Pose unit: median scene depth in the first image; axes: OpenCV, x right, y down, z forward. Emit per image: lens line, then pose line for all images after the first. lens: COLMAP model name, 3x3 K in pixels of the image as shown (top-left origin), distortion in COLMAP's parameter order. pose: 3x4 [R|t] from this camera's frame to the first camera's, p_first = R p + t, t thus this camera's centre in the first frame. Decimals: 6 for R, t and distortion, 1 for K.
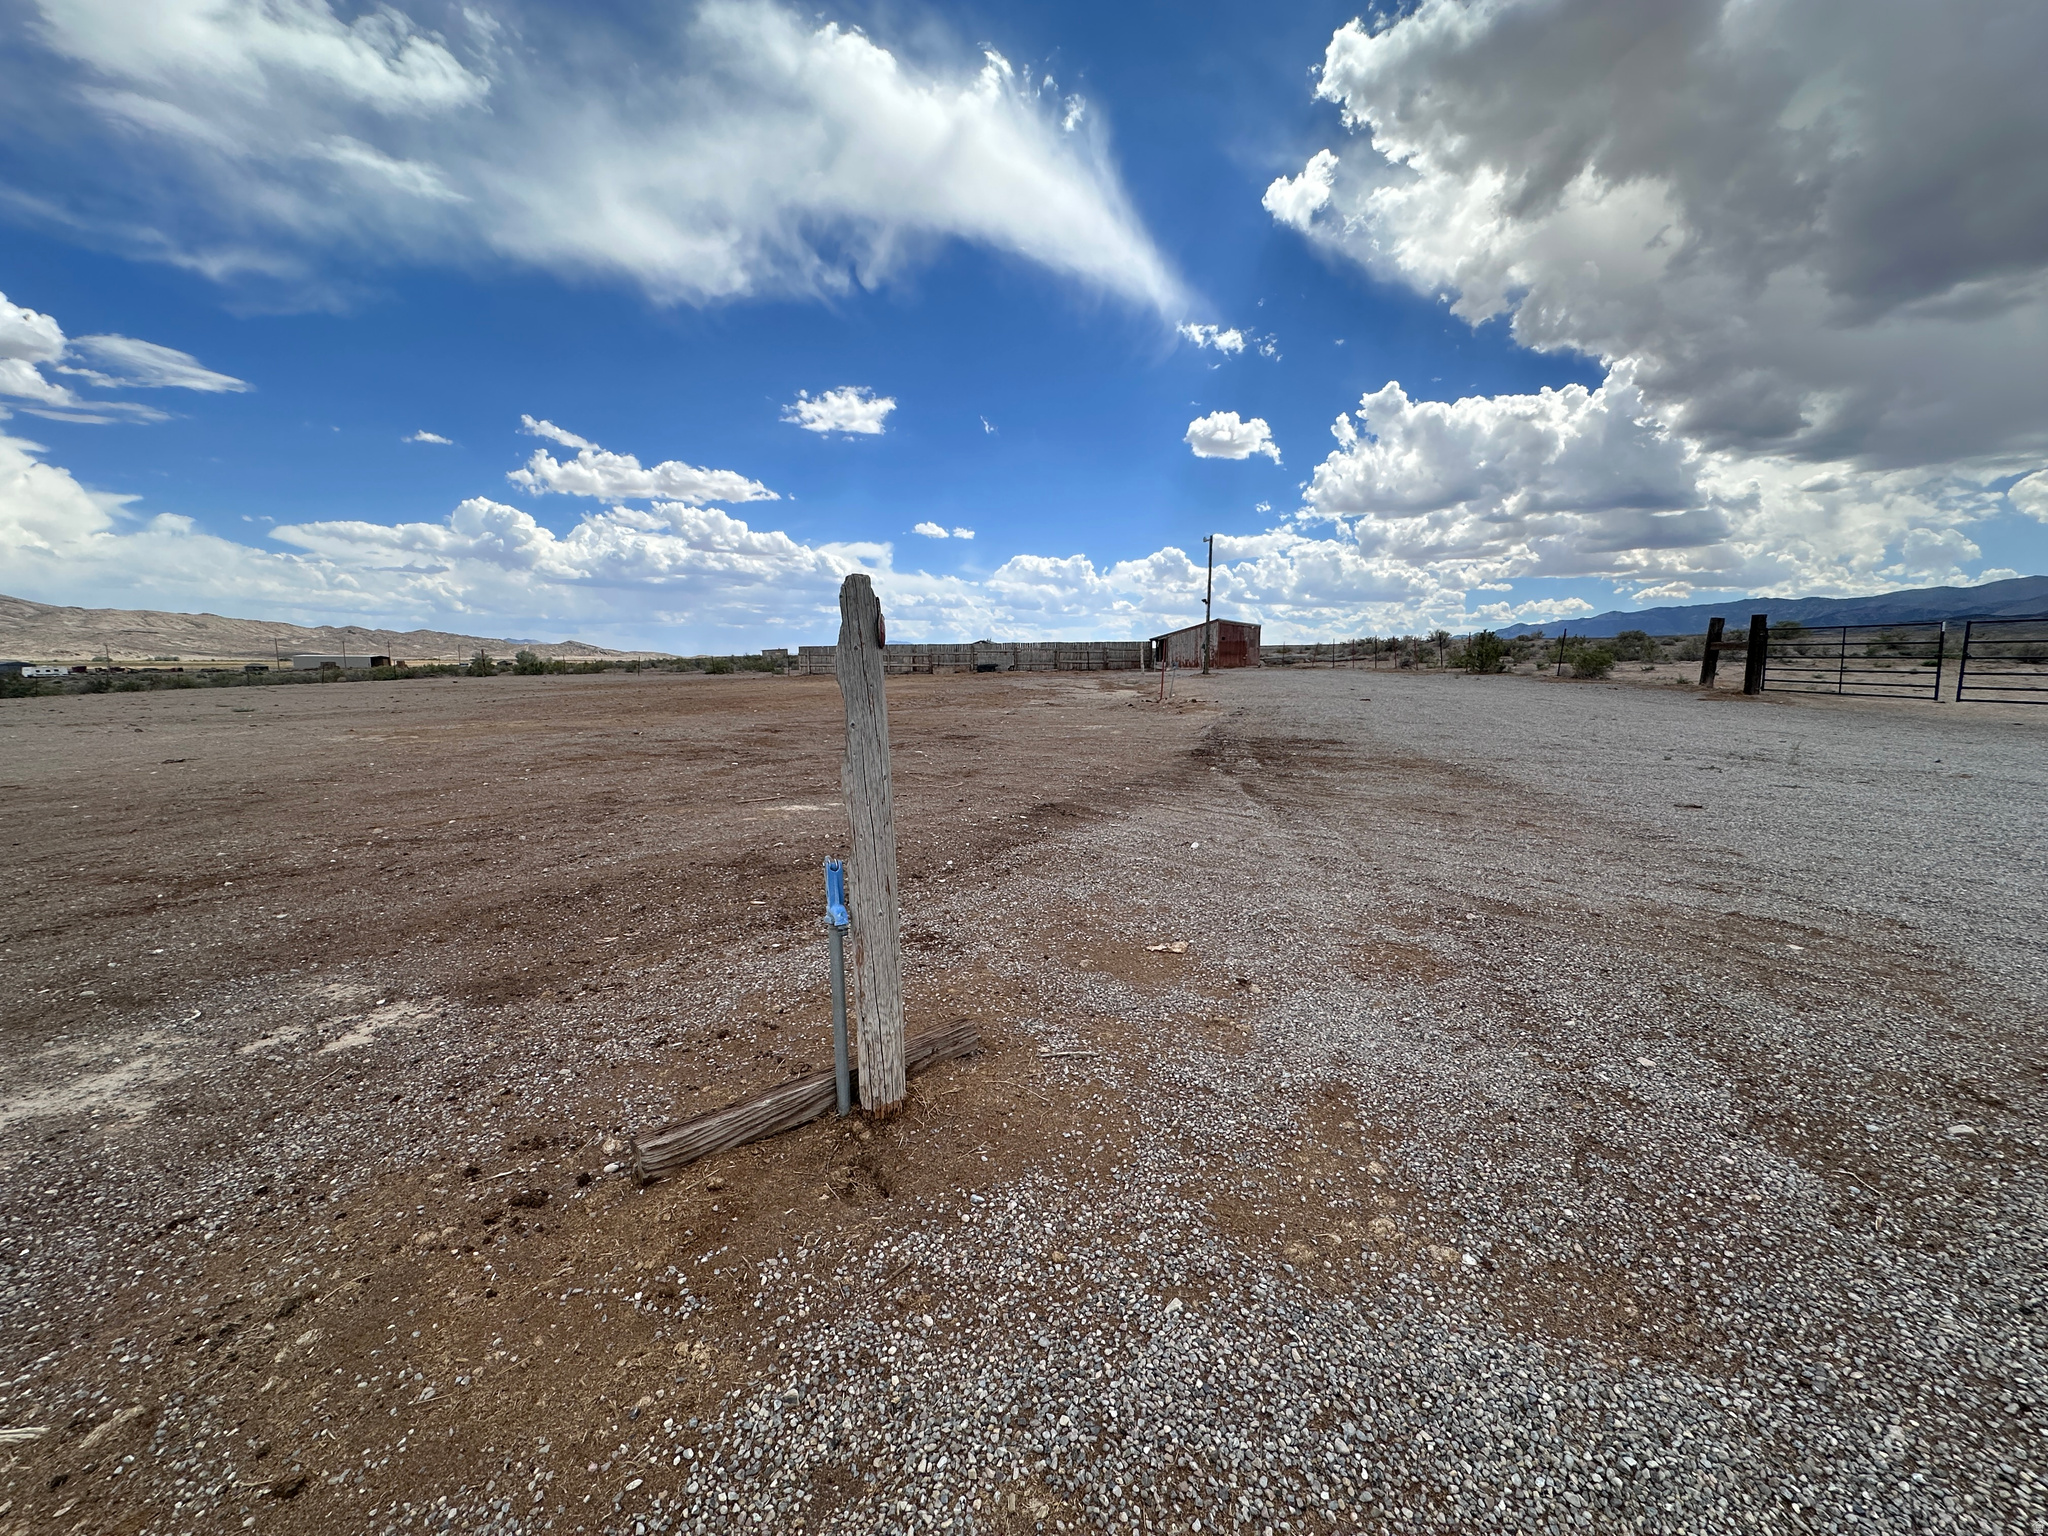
lens RADIAL K [[813.7, 0, 1024.0], [0, 813.7, 768.0], [0, 0, 1]] dist [0.000611, 0.000080]
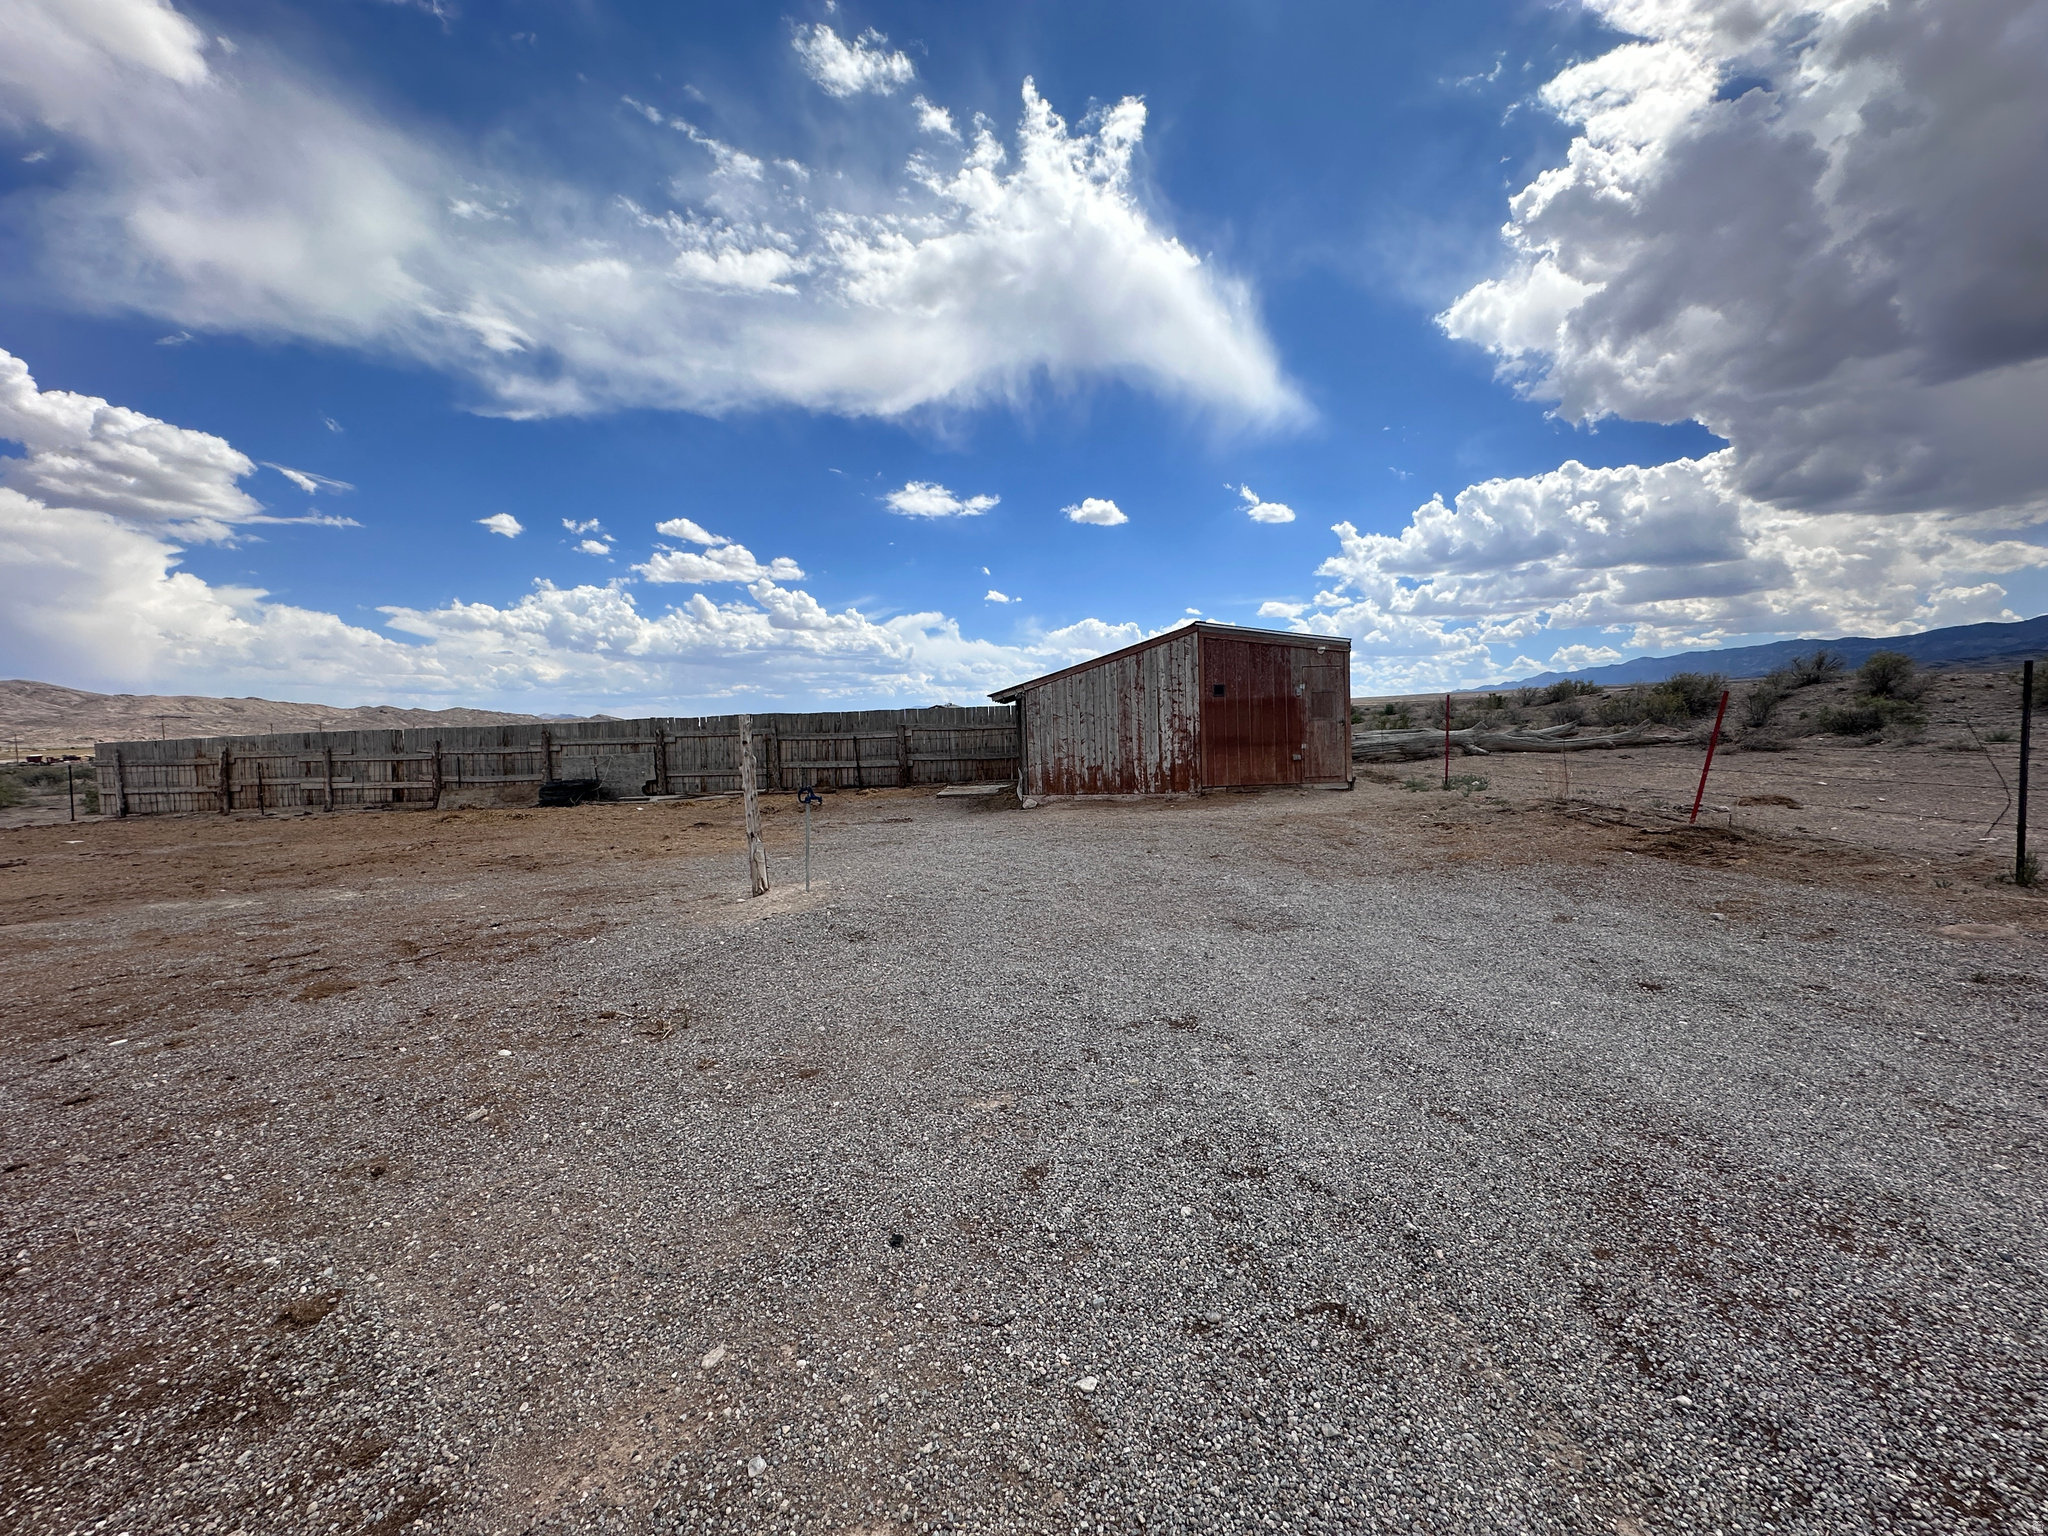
lens RADIAL K [[813.7, 0, 1024.0], [0, 813.7, 768.0], [0, 0, 1]] dist [0.000611, 0.000080]
pose [[0.996696, -0.017971, -0.079215, 0.027953], [0.011786, 0.996894, -0.077867, -0.015564], [0.080369, 0.076676, 0.993812, 0.100068]]
